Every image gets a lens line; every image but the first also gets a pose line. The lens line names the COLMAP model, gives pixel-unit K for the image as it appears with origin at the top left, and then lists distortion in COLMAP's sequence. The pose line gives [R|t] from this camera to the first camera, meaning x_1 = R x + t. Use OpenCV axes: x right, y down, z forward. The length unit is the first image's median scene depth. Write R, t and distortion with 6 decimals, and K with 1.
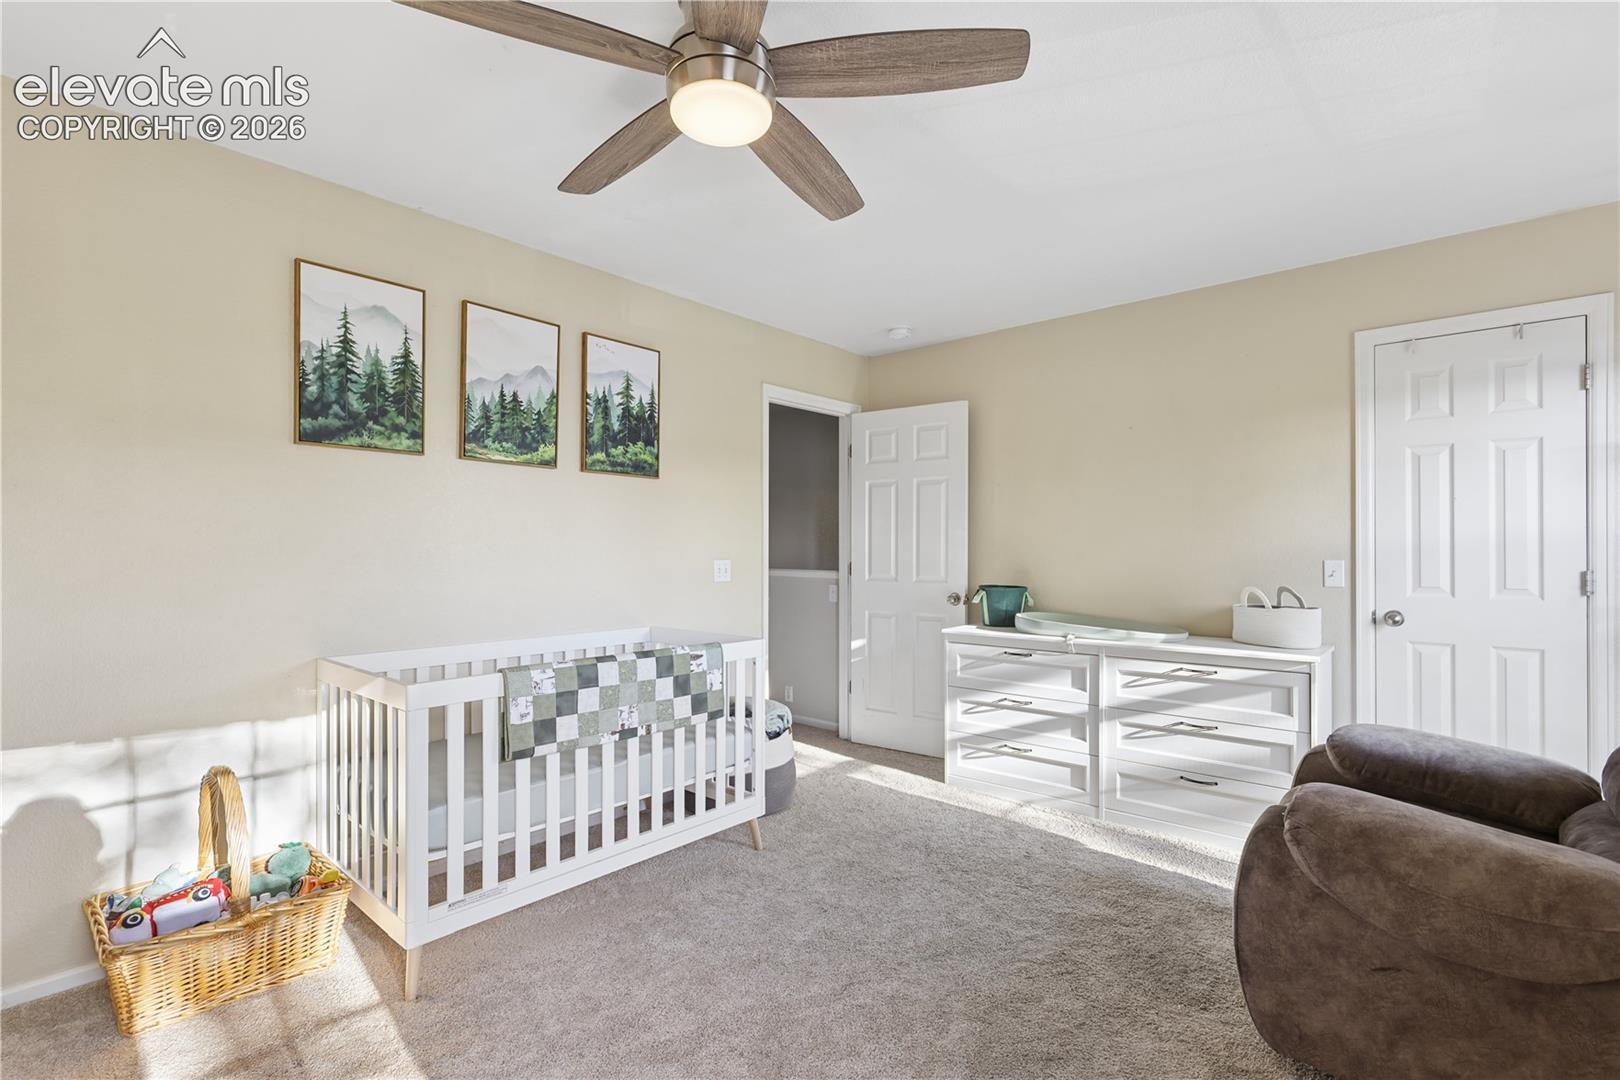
lens RADIAL K [[754.0, 0, 808.4], [0, 754.0, 542.5], [0, 0, 1]] dist [-0.000393, 0.000027]
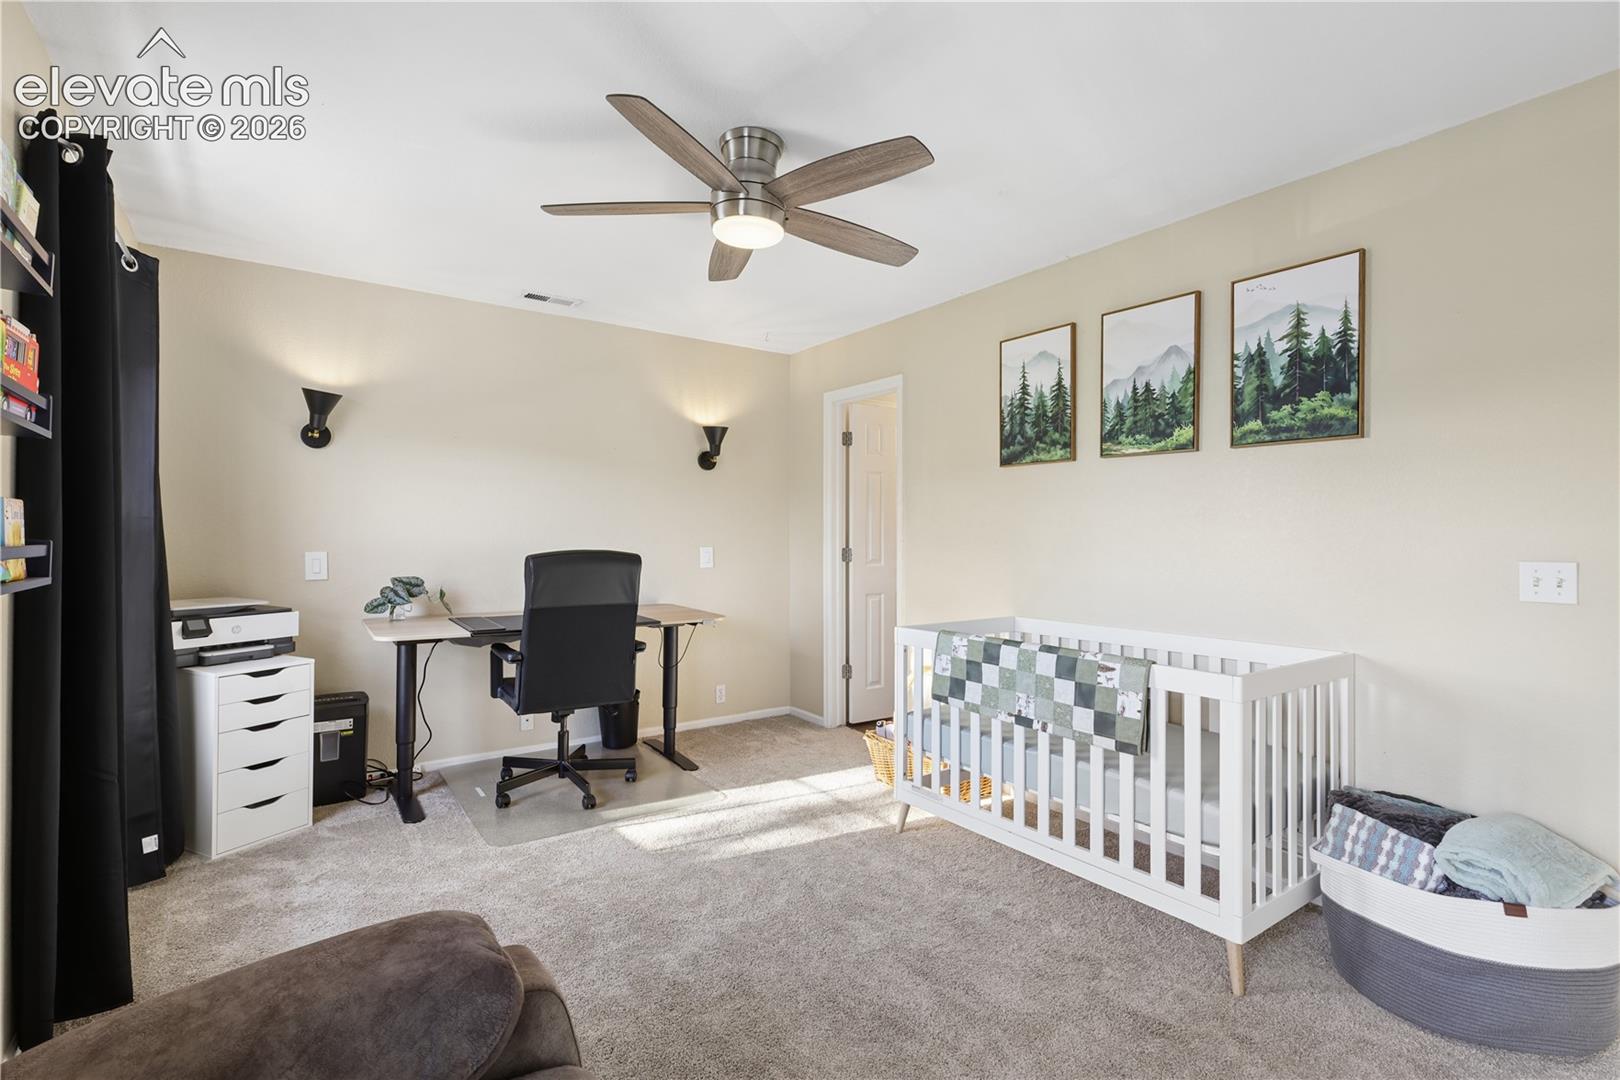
lens RADIAL K [[754.0, 0, 808.4], [0, 754.0, 542.5], [0, 0, 1]] dist [-0.000393, 0.000027]
pose [[-0.239467, 0.003035, -0.970900, 0.693094], [0.001438, 0.999995, 0.002772, 0.008353], [0.970903, -0.000732, -0.239471, 0.820083]]
